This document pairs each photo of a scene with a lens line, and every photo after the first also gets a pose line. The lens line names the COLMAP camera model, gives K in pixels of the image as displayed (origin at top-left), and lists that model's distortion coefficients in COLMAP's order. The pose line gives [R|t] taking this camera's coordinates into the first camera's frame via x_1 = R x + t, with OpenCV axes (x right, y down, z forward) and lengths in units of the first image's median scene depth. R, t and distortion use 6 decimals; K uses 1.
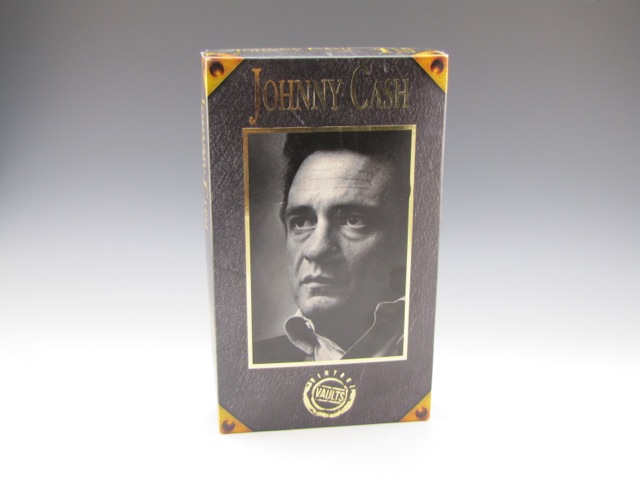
lens RADIAL K [[895.6, 0, 316.7], [0, 895.6, 242.1], [0, 0, 1]] dist [-0.150465, 0.000000]
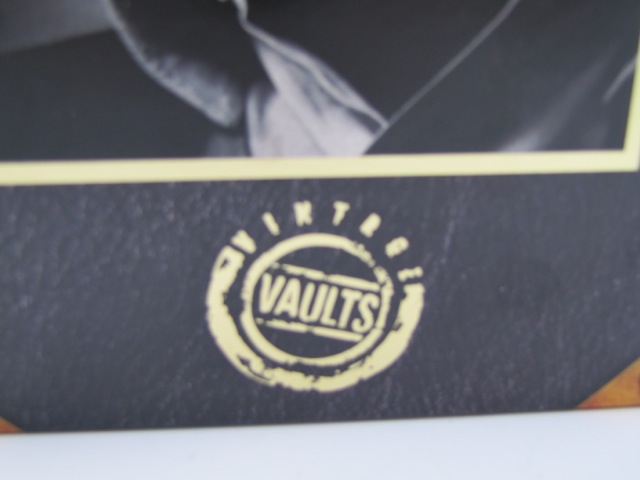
lens RADIAL K [[895.6, 0, 320.0], [0, 895.6, 240.8], [0, 0, 1]] dist [-0.150465, 0.000000]
pose [[0.998646, 0.026972, -0.044490, 0.026033], [-0.021278, 0.992077, 0.123819, 0.124036], [0.047478, -0.122705, 0.991307, 0.761926]]
